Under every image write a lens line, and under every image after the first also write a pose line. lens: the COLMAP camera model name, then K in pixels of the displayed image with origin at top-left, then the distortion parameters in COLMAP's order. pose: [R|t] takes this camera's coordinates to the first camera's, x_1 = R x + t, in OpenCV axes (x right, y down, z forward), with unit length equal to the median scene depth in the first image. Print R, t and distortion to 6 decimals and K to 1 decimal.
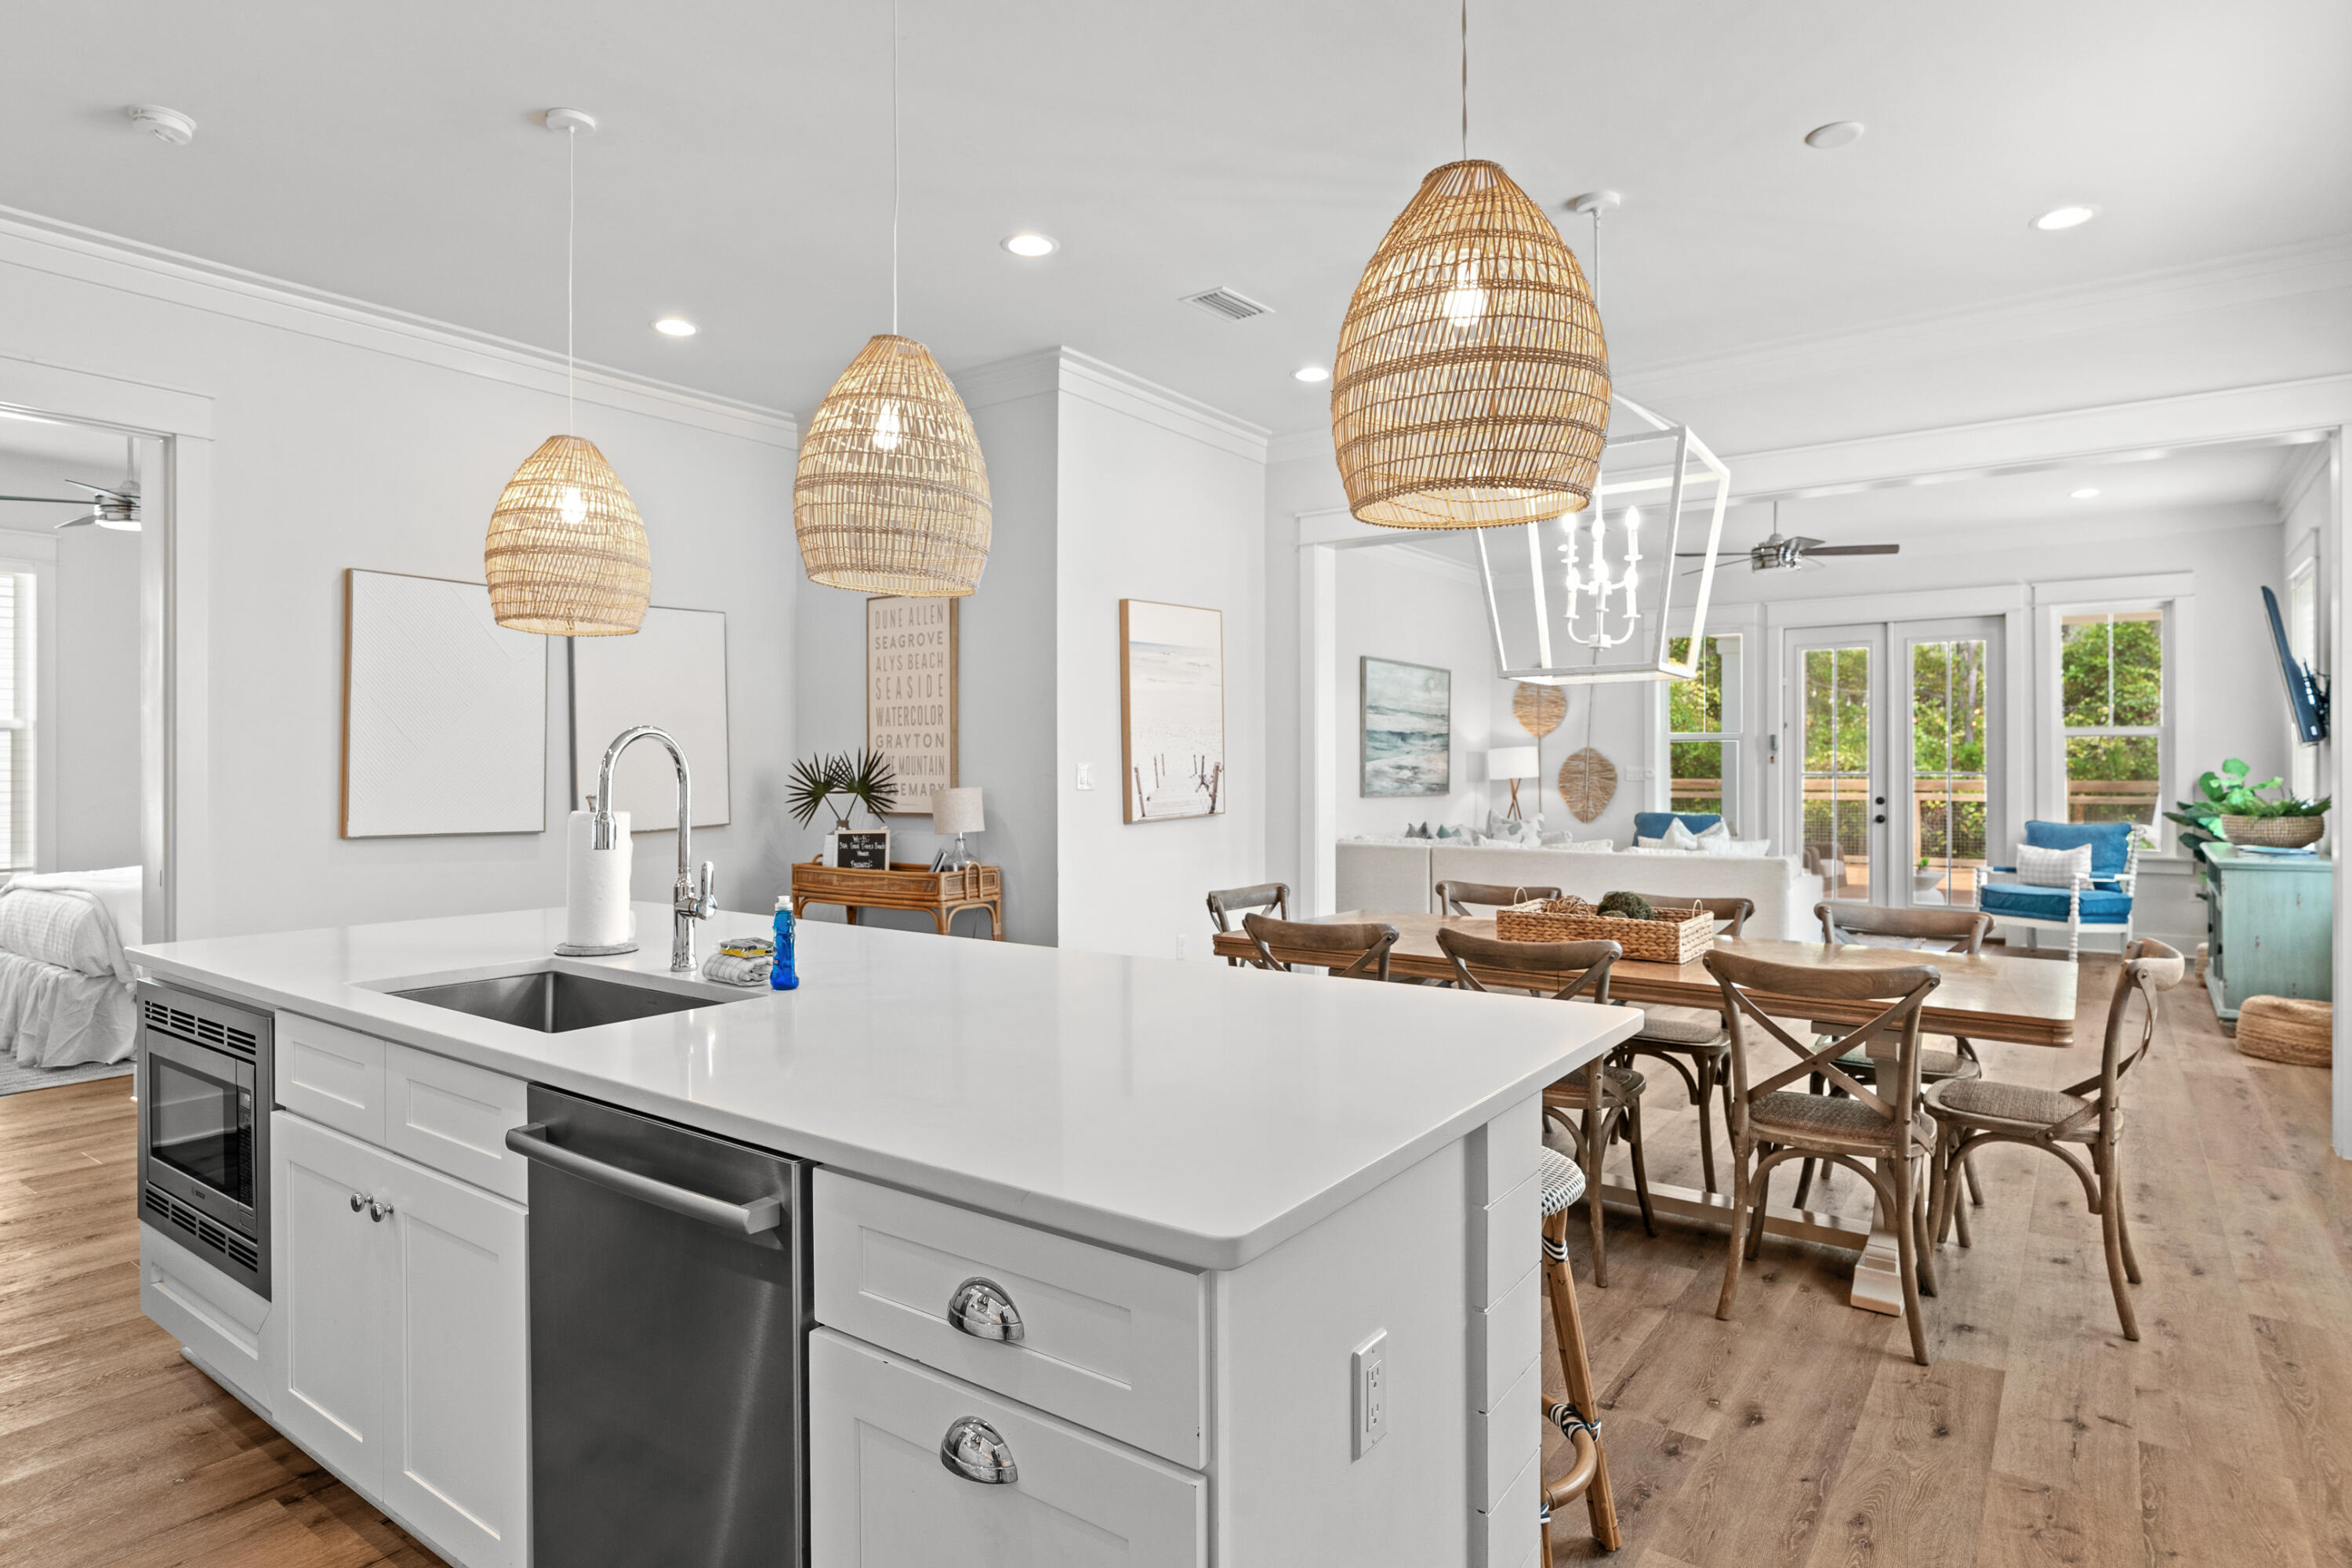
lens RADIAL K [[1280.6, 0, 1163.8], [0, 1280.6, 768.1], [0, 0, 1]] dist [-0.004272, 0.001578]
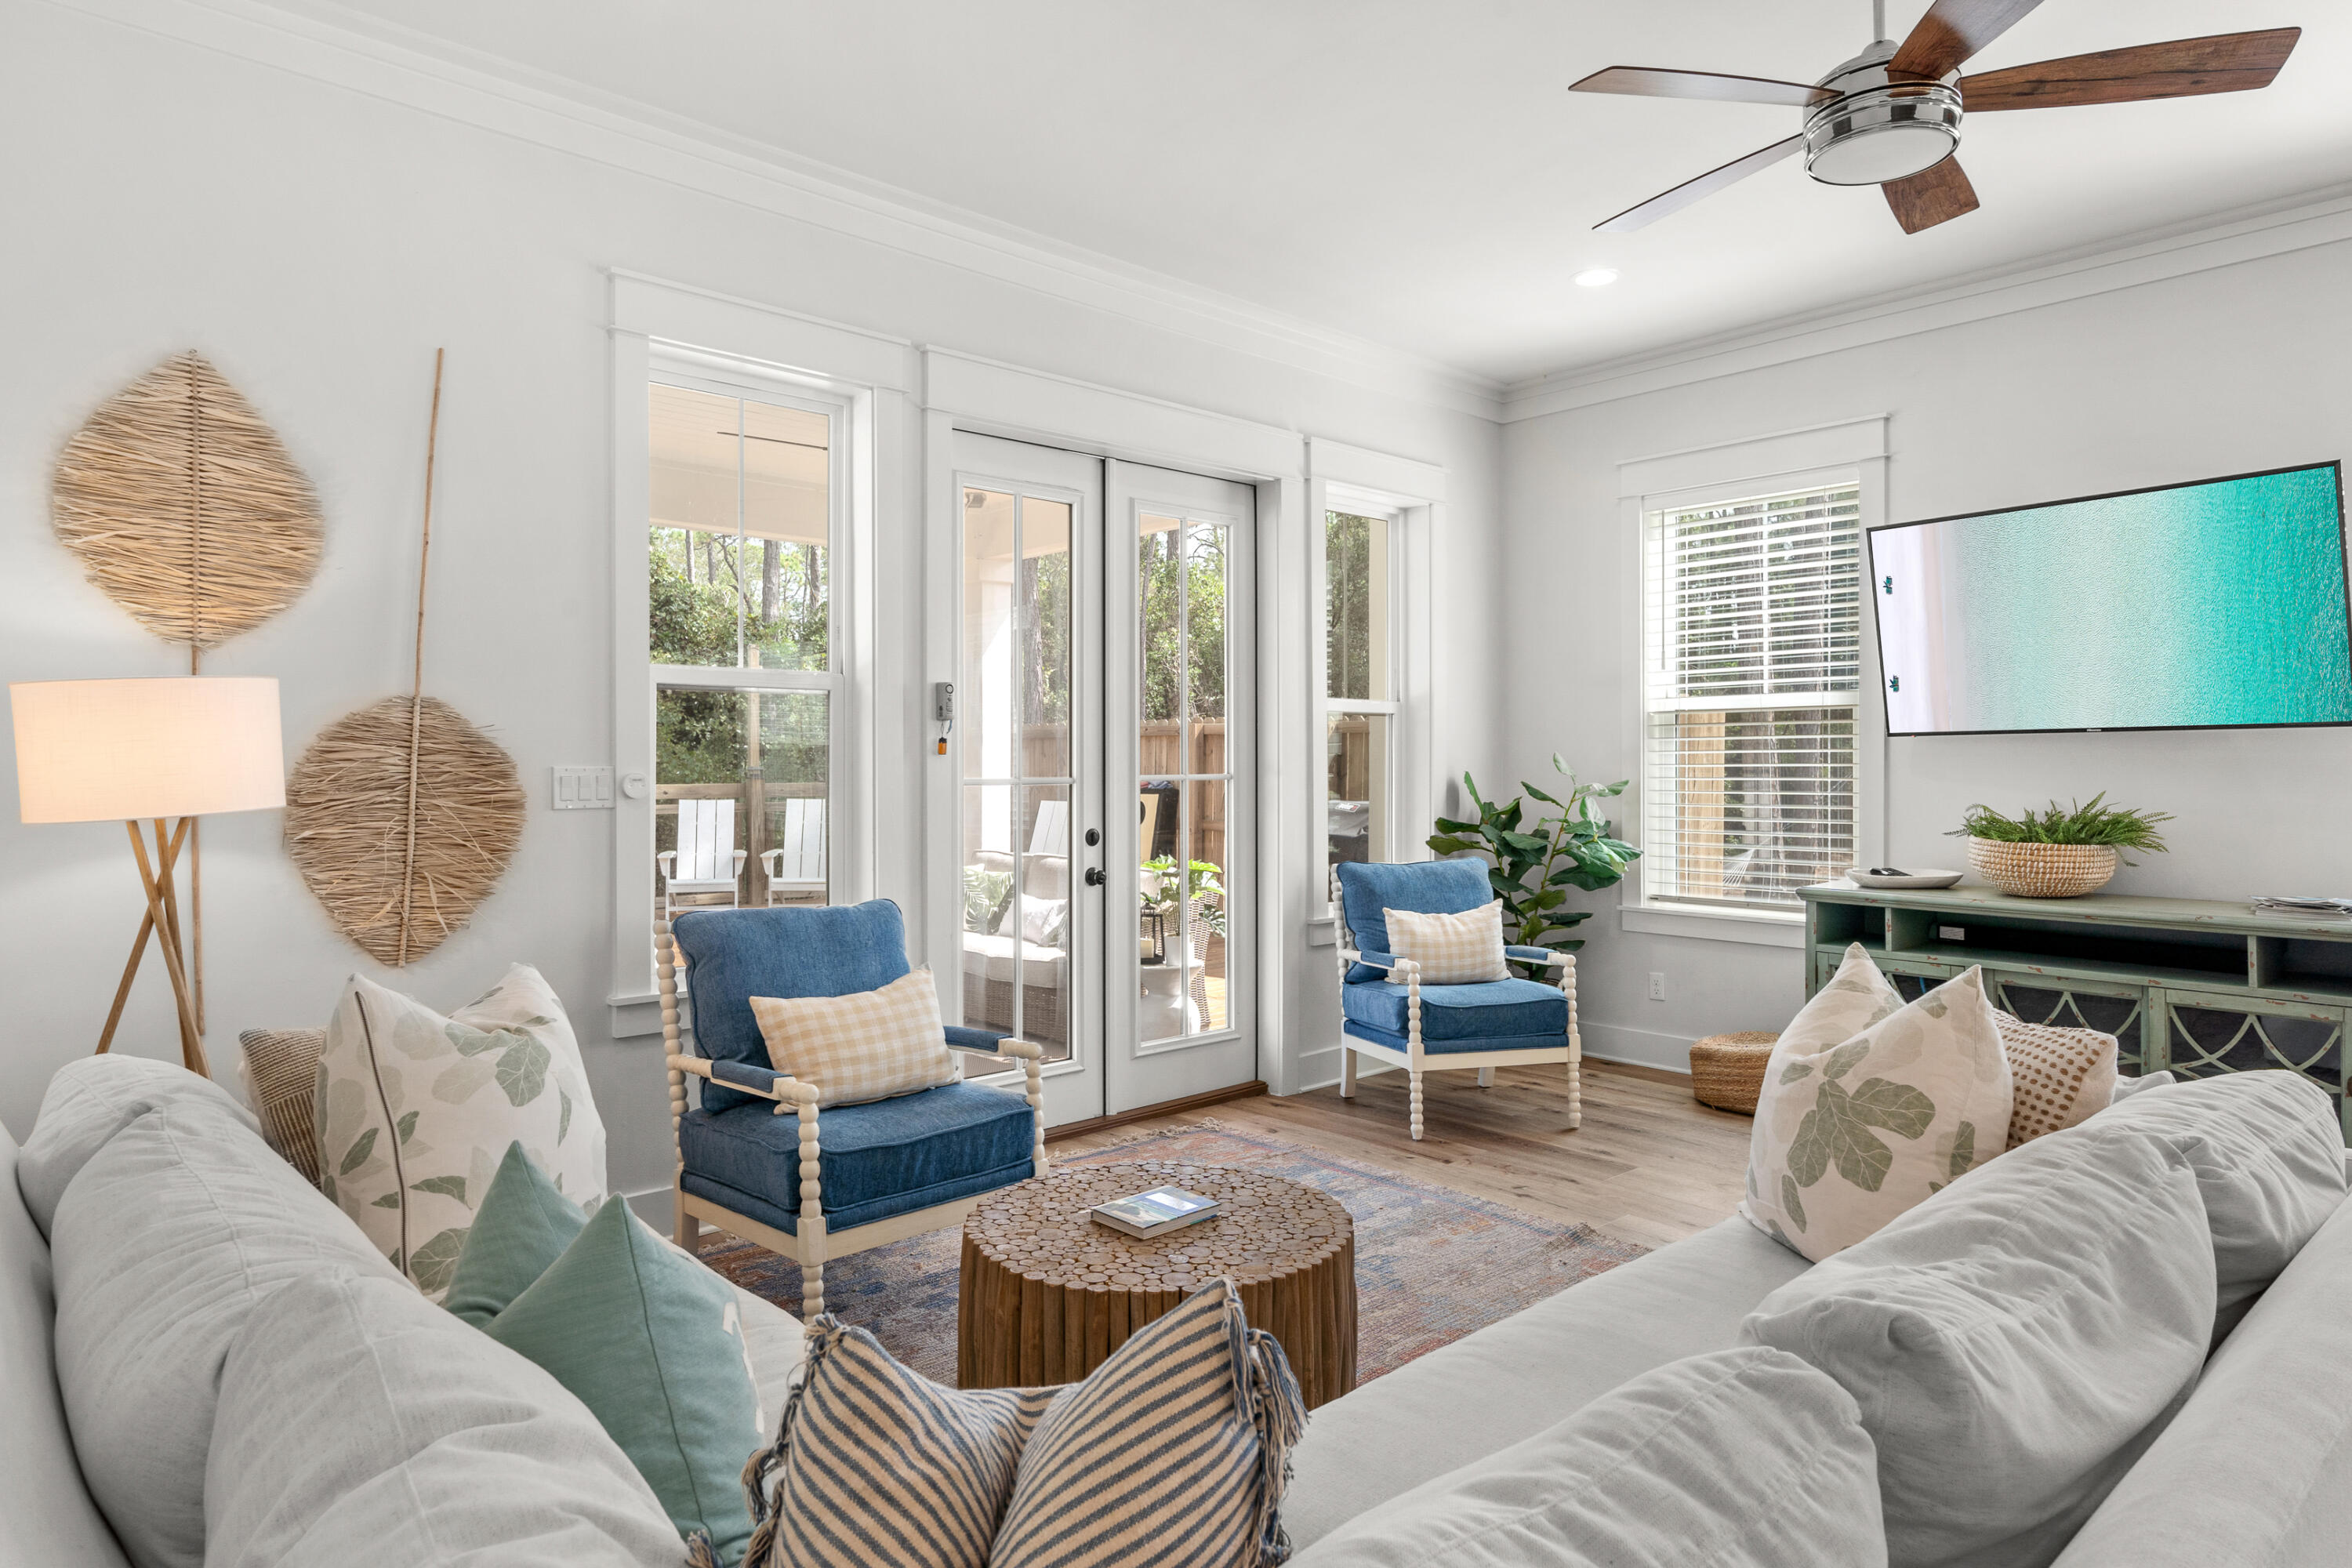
lens RADIAL K [[1329.4, 0, 1177.9], [0, 1329.4, 770.5], [0, 0, 1]] dist [-0.002980, 0.003464]
pose [[0.207615, -0.003399, 0.978205, 0.099154], [0.002261, 0.999993, 0.002995, -0.000354], [-0.978208, 0.001590, 0.207621, 0.933121]]
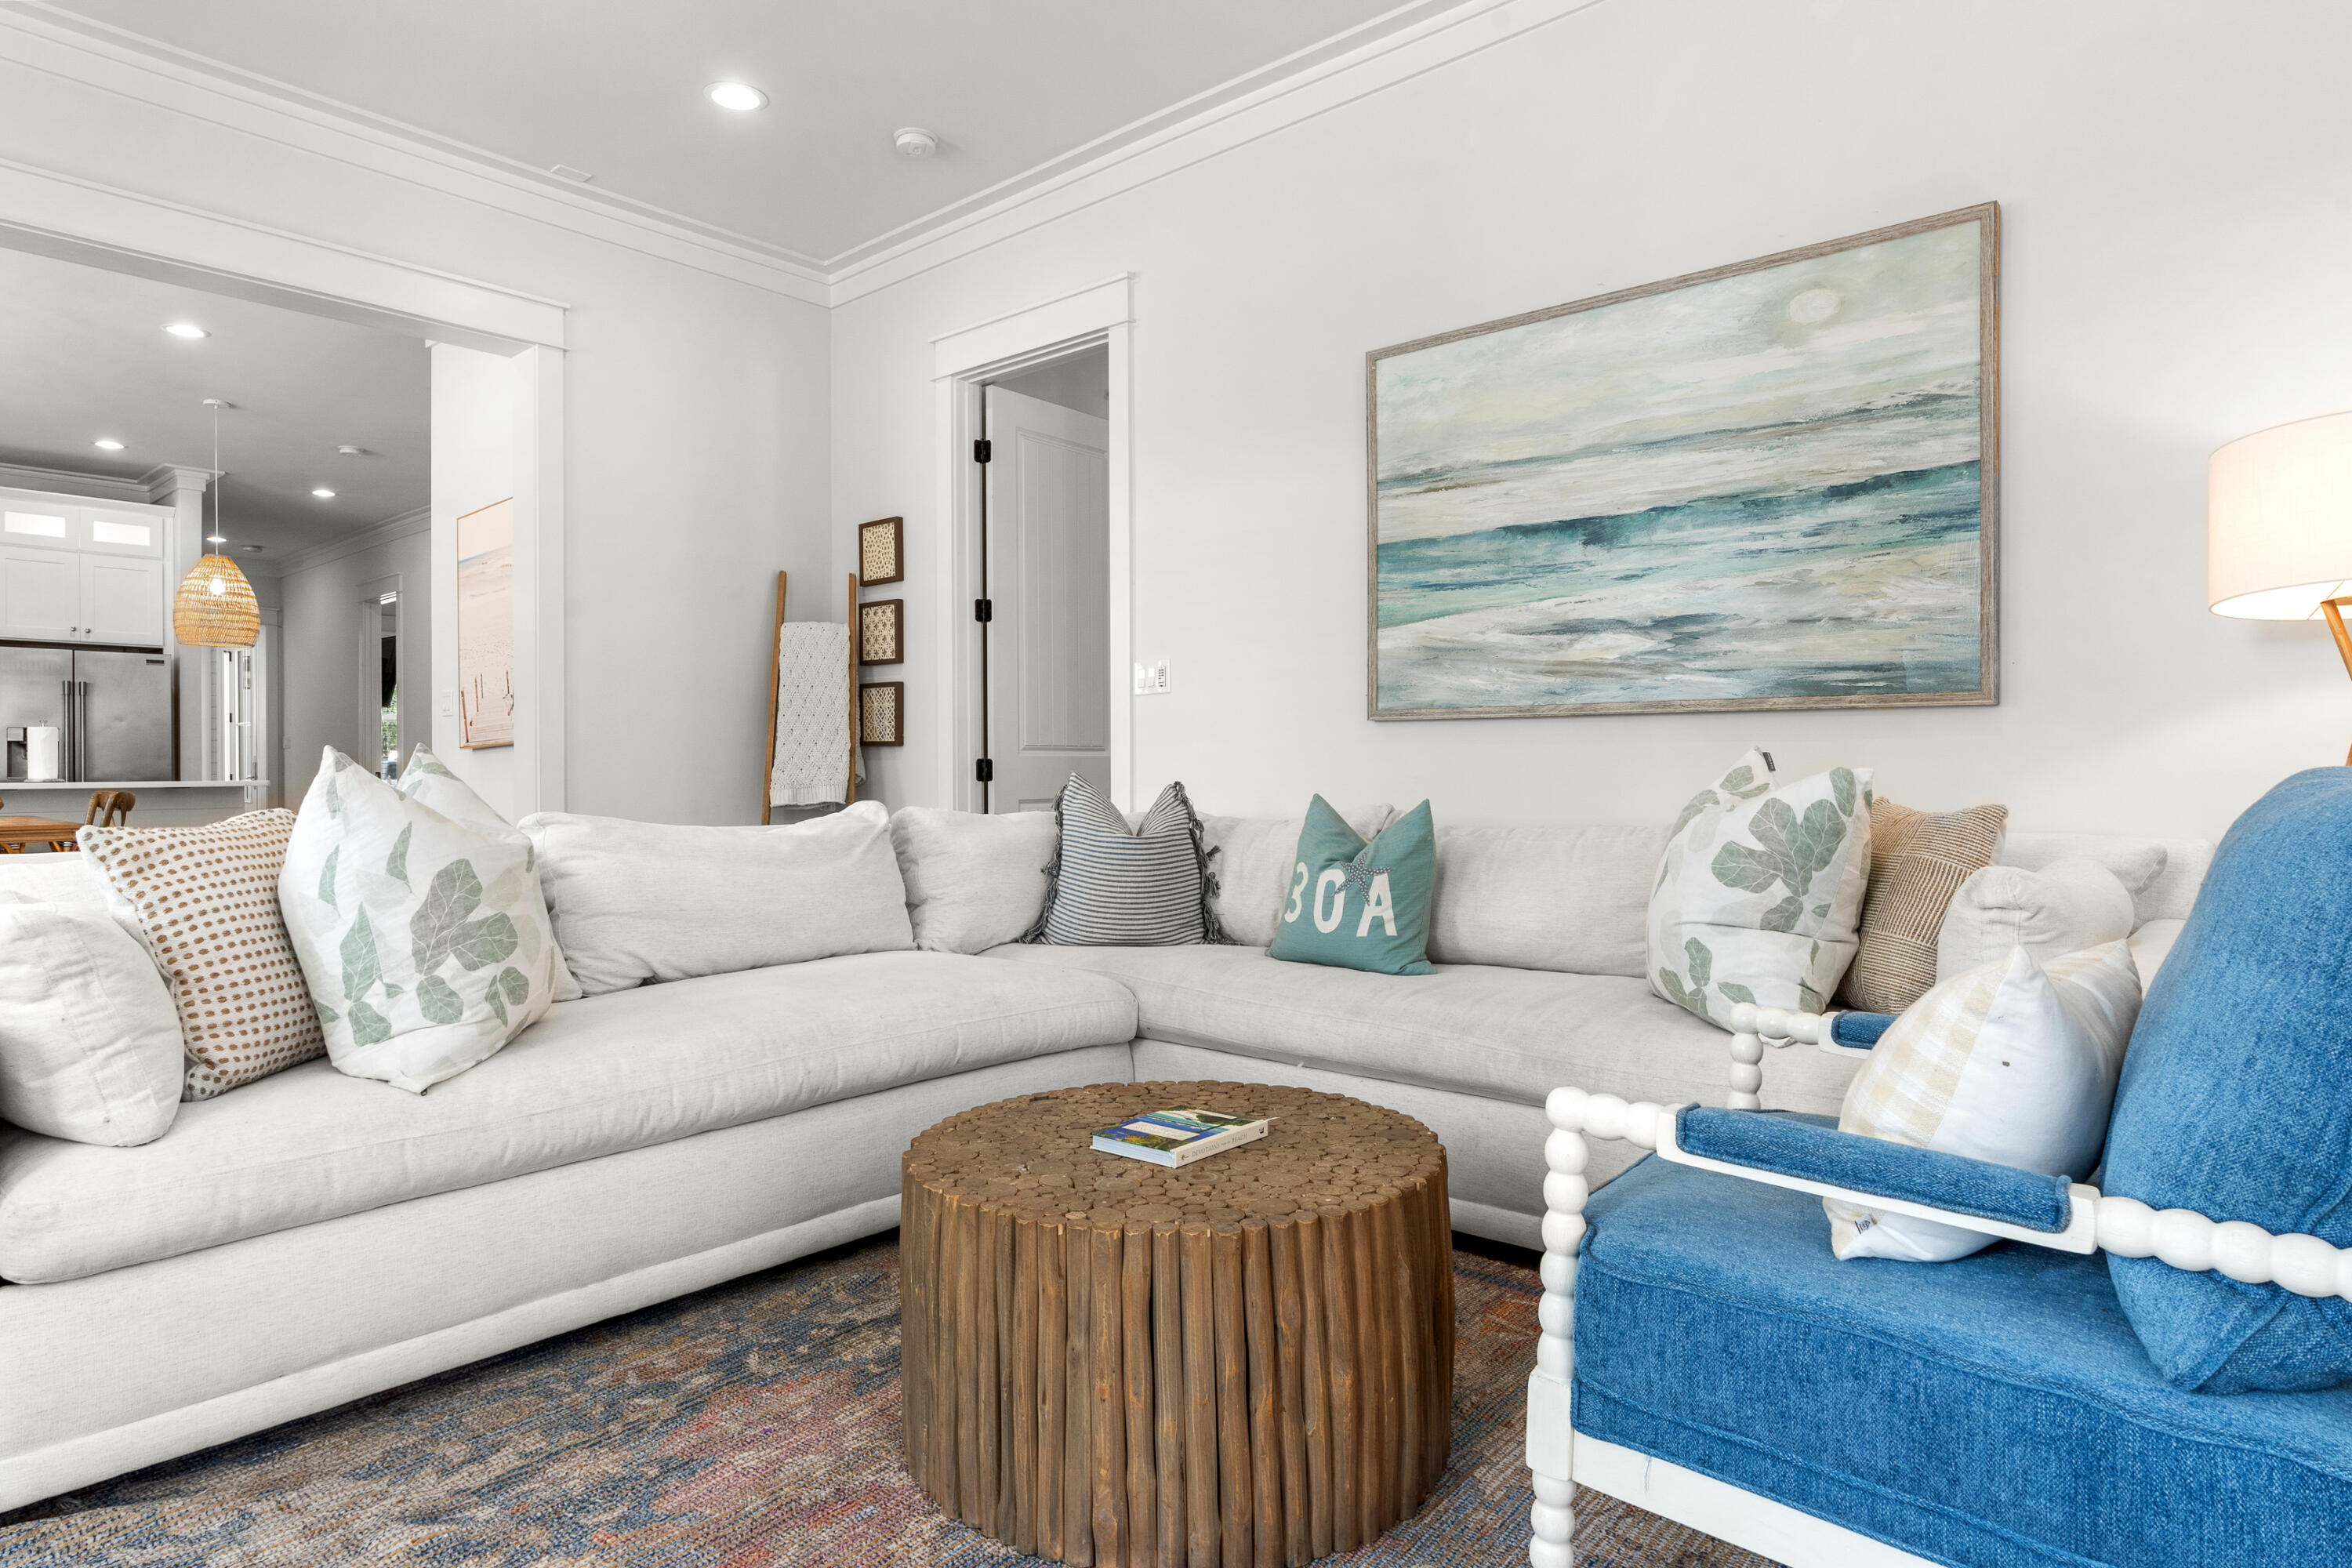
lens RADIAL K [[1329.4, 0, 1176.7], [0, 1329.4, 782.1], [0, 0, 1]] dist [-0.002980, 0.003464]
pose [[-0.093541, 0.007860, -0.995584, 0.579925], [0.003190, 0.999966, 0.007595, 0.039003], [0.995610, -0.002466, -0.093563, 1.015158]]
